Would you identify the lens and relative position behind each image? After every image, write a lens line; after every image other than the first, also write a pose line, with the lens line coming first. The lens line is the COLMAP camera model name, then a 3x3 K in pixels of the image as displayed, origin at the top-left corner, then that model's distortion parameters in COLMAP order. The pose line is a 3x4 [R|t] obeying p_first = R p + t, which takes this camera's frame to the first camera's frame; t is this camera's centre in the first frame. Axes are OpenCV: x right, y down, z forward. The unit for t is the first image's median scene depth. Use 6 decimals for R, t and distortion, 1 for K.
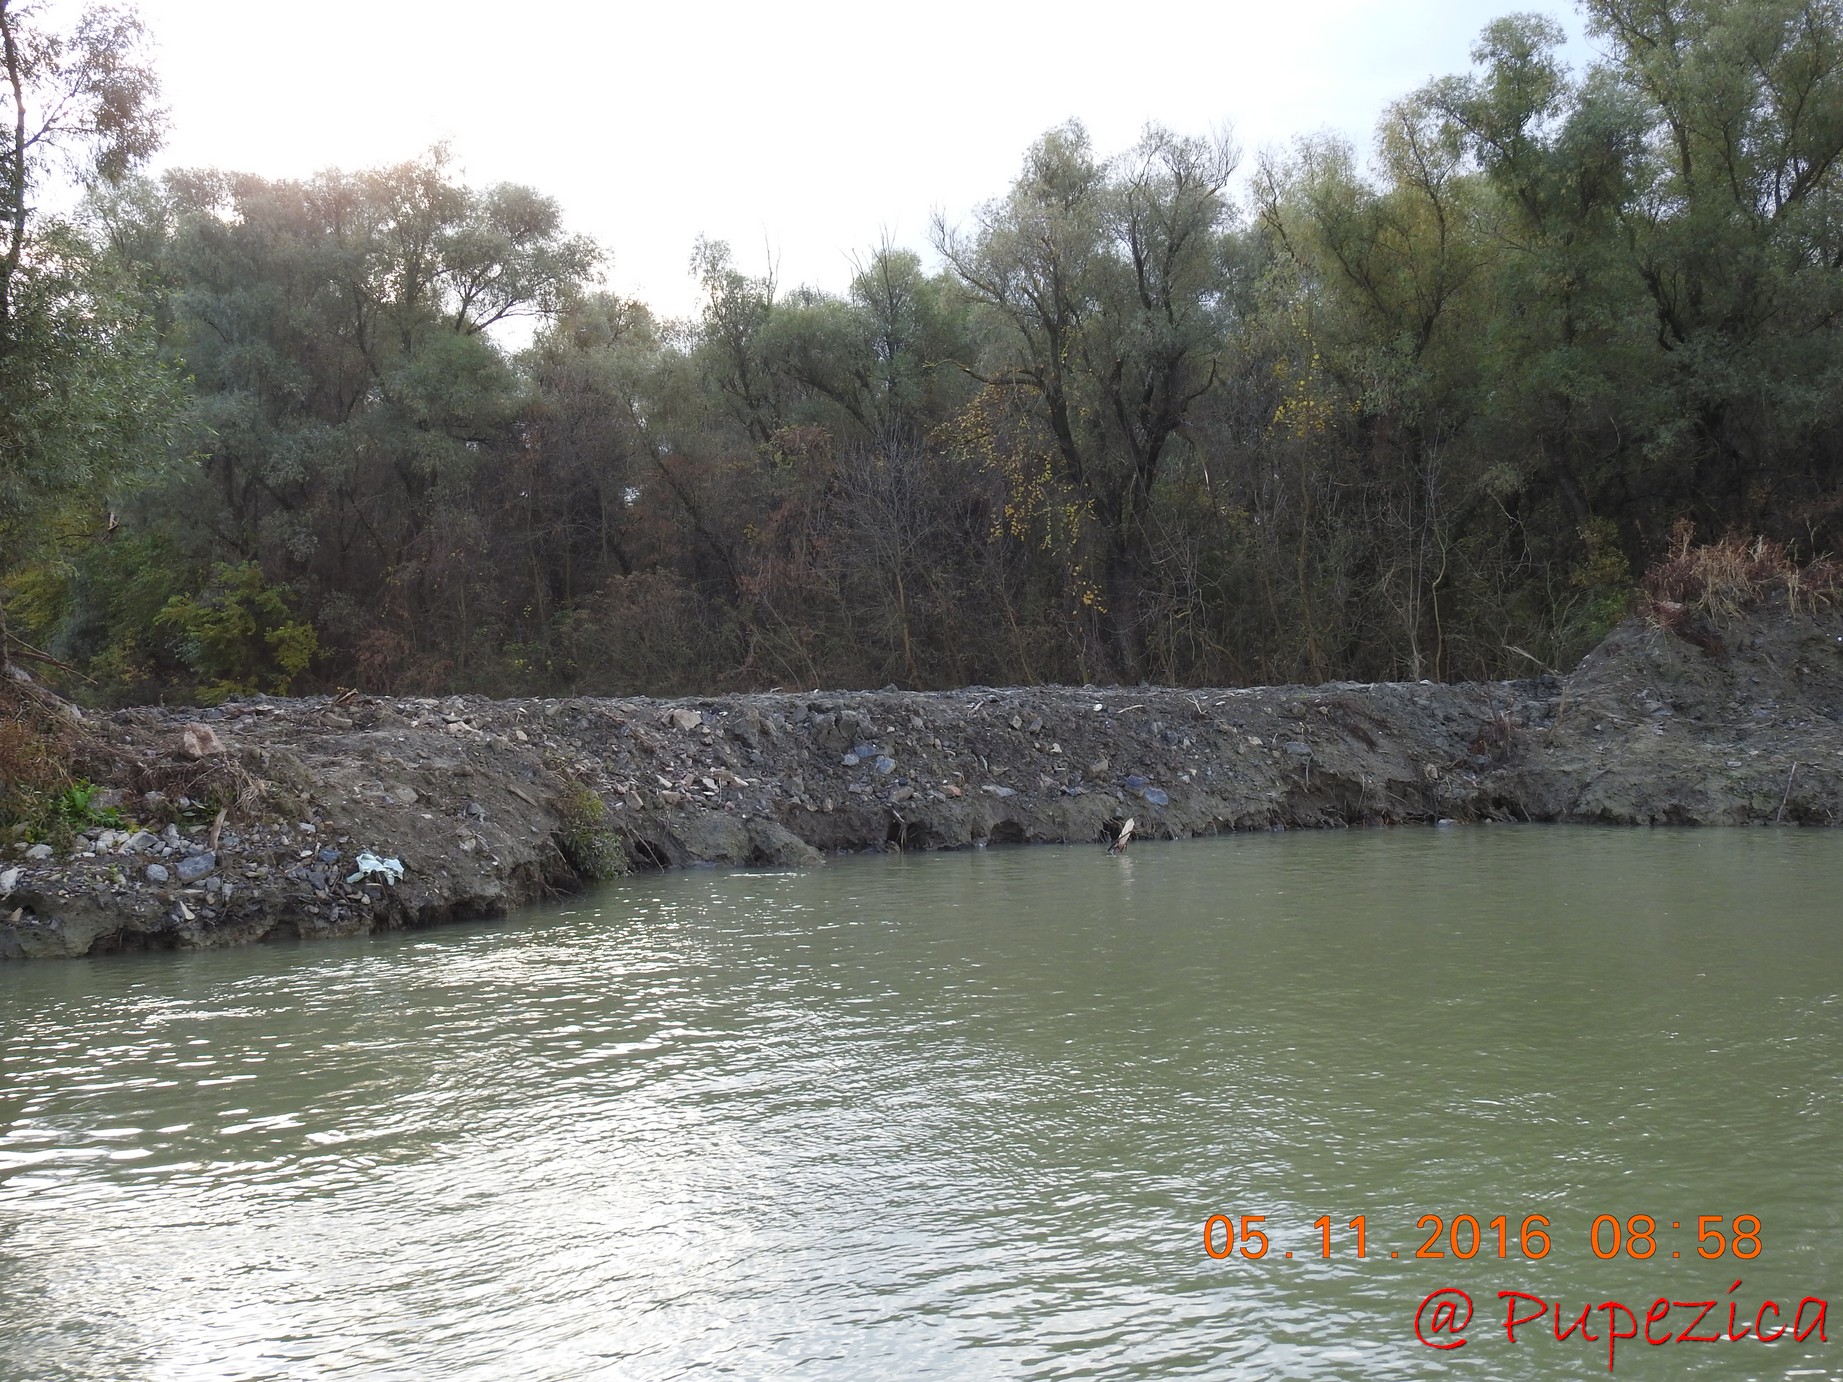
lens RADIAL K [[2261.1, 0, 921.5], [0, 2261.1, 691.0], [0, 0, 1]] dist [-0.004196, -0.010646]
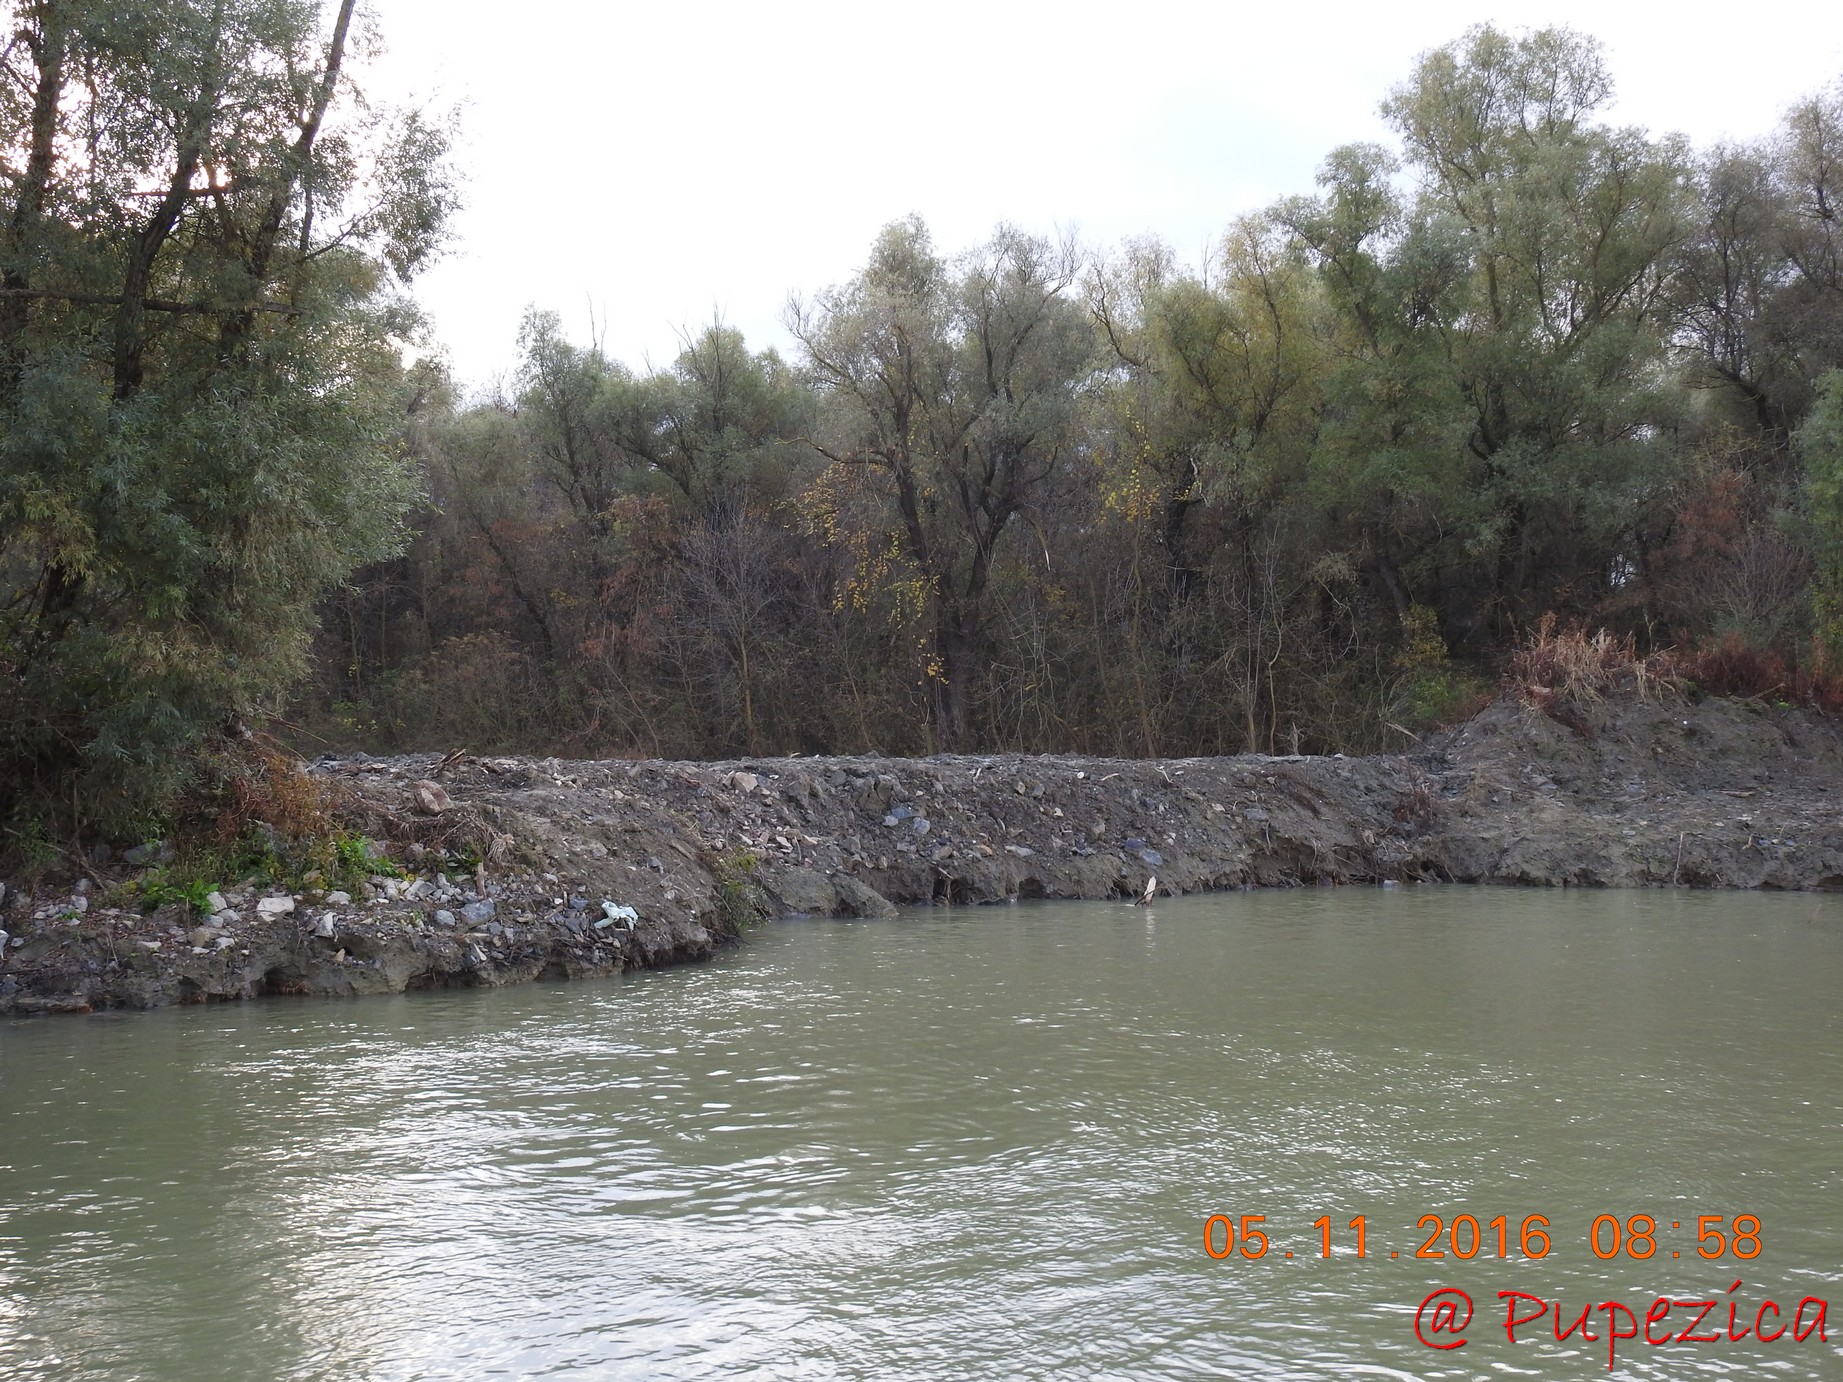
lens RADIAL K [[2261.1, 0, 921.5], [0, 2261.1, 691.0], [0, 0, 1]] dist [-0.004196, -0.010646]
pose [[0.989450, 0.018423, 0.143701, -0.156433], [-0.014304, 0.999458, -0.029647, 0.000057], [-0.144169, 0.027279, 0.989177, -0.067608]]
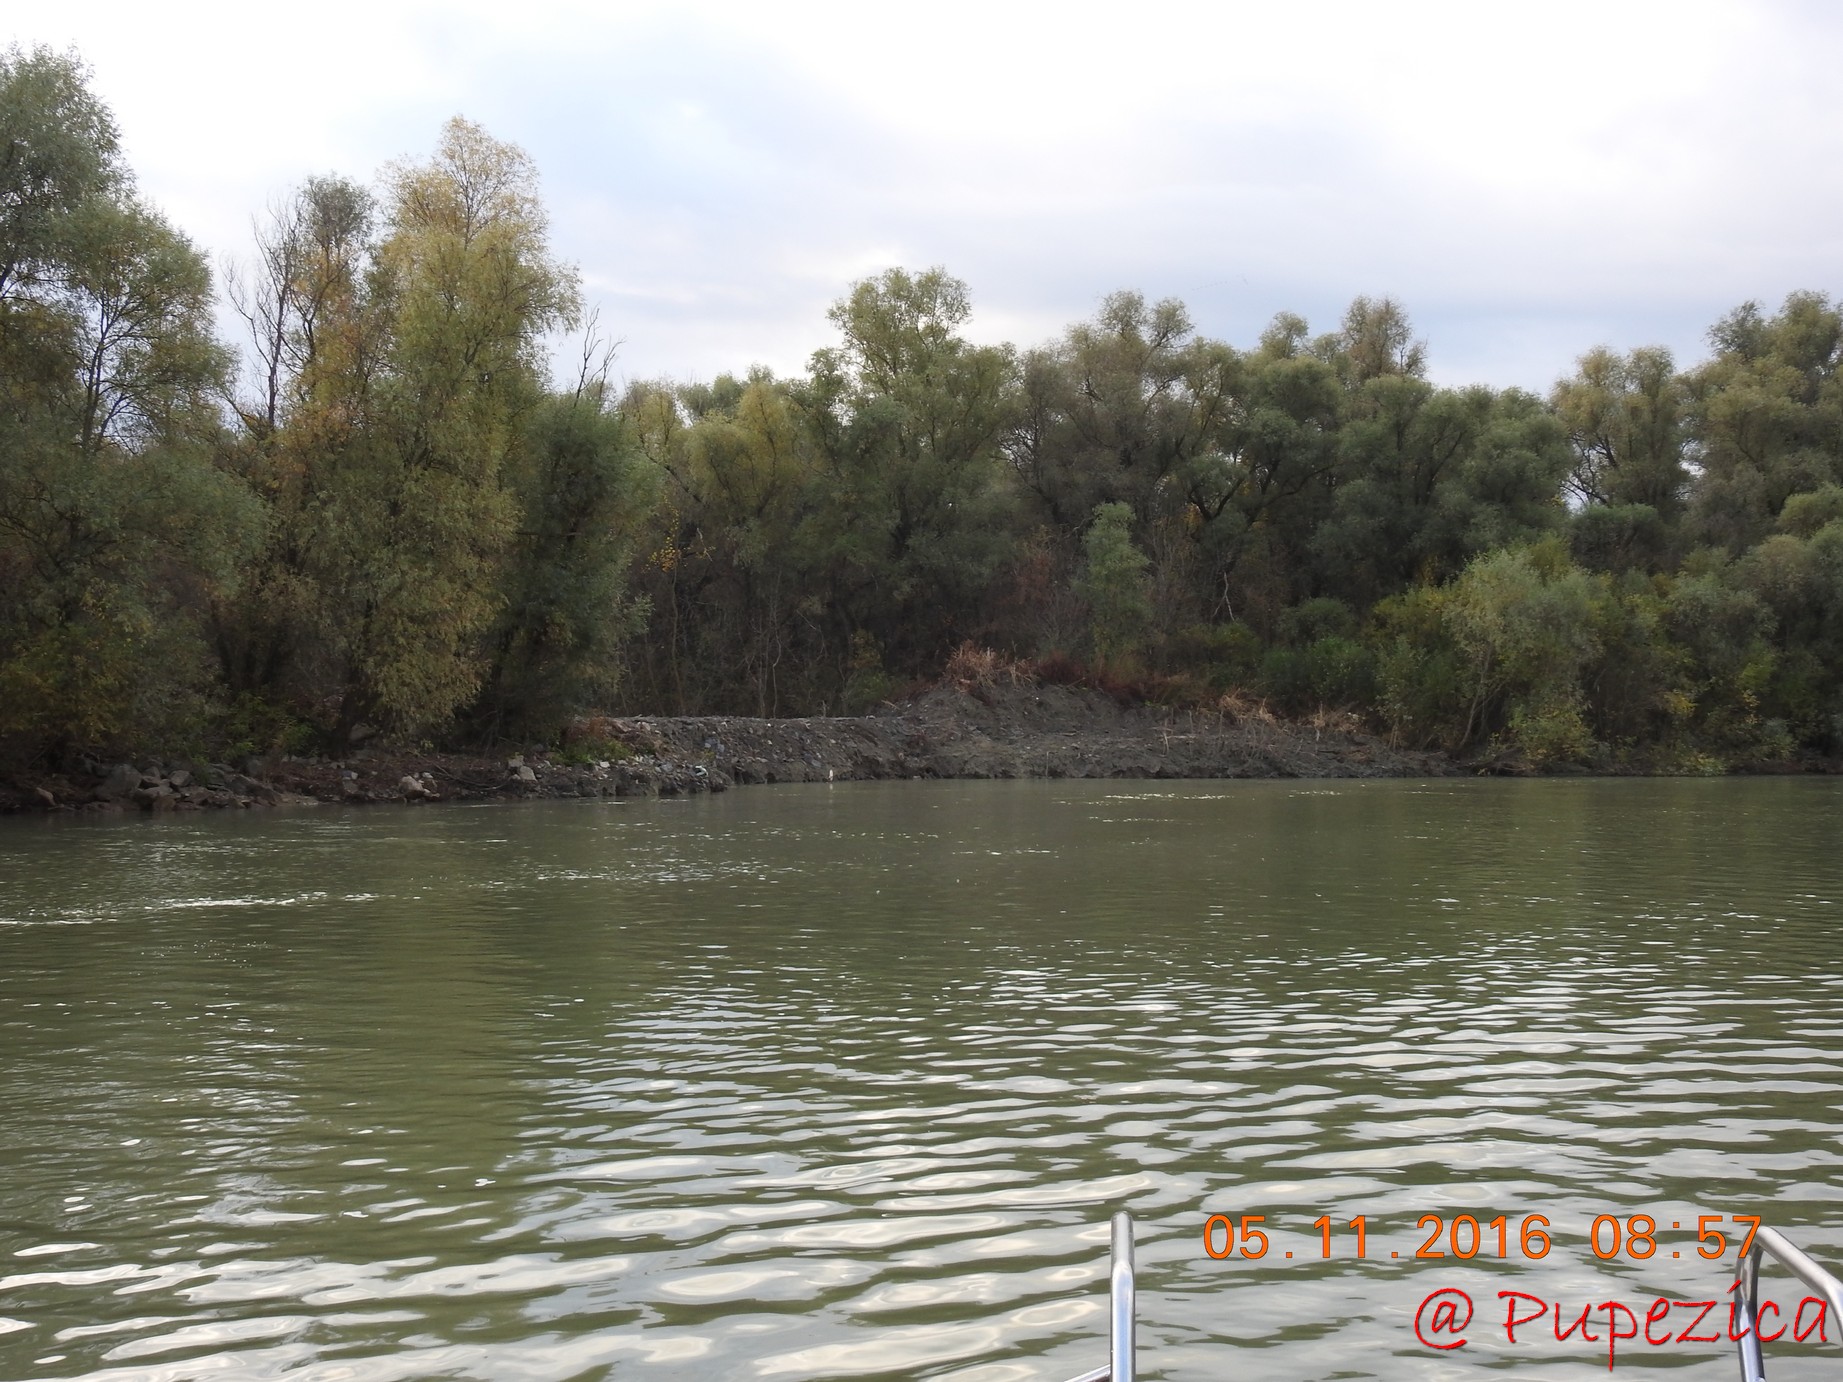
lens RADIAL K [[2261.1, 0, 921.5], [0, 2261.1, 691.0], [0, 0, 1]] dist [-0.004196, -0.010646]
pose [[0.888722, 0.013213, 0.458257, -0.788748], [-0.000151, 0.999593, -0.028527, 0.036256], [-0.458447, 0.025284, 0.888362, -0.992534]]
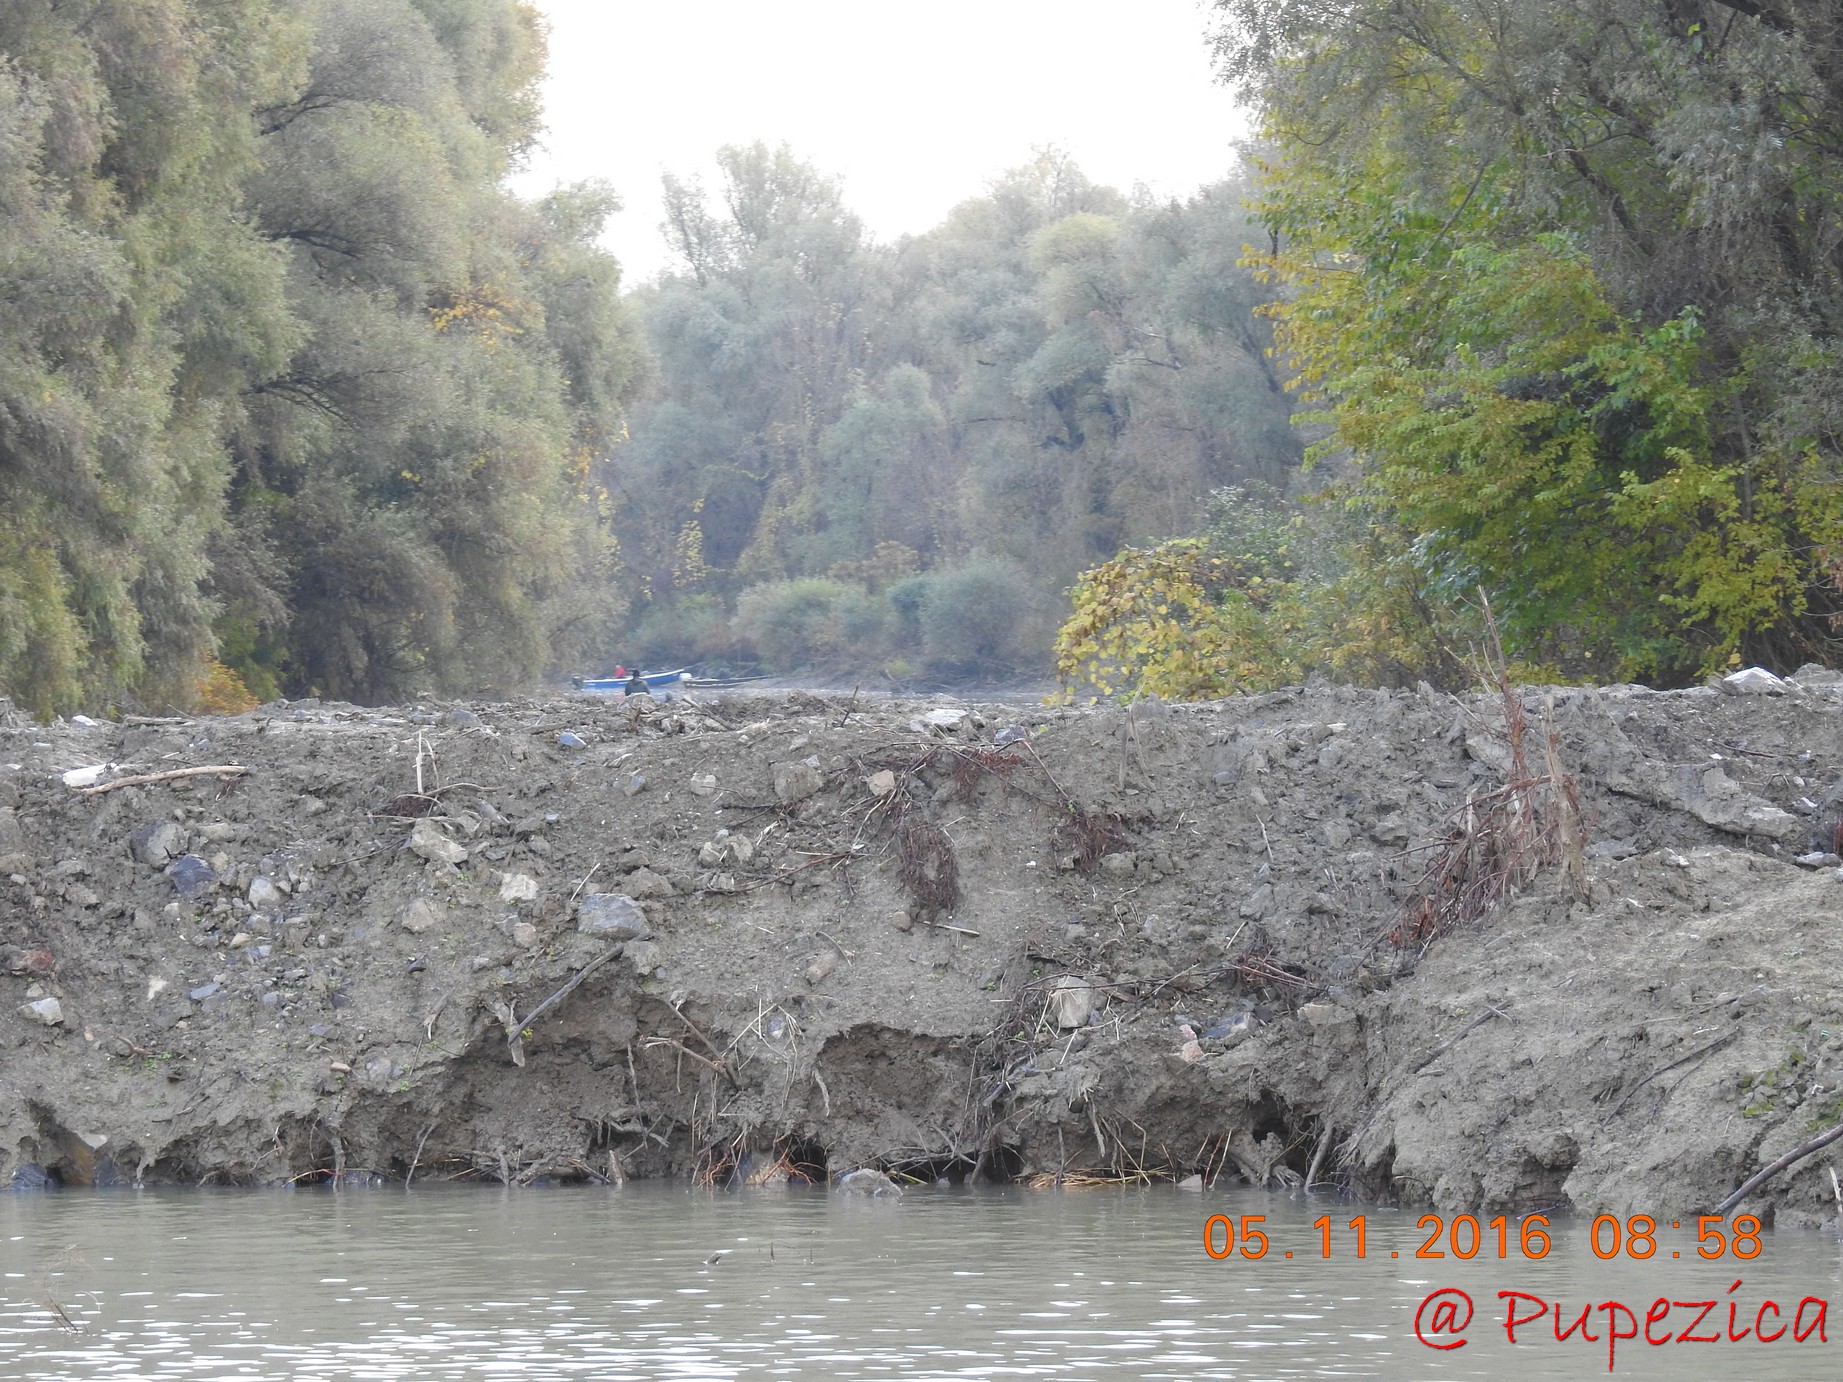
lens RADIAL K [[9922.5, 0, 921.5], [0, 9922.5, 691.0], [0, 0, 1]] dist [-0.170594, 13.379898]
pose [[0.745232, -0.006455, -0.666774, 1.061055], [0.007870, 0.999969, -0.000886, -0.001724], [0.666759, -0.004587, 0.745259, 0.079843]]
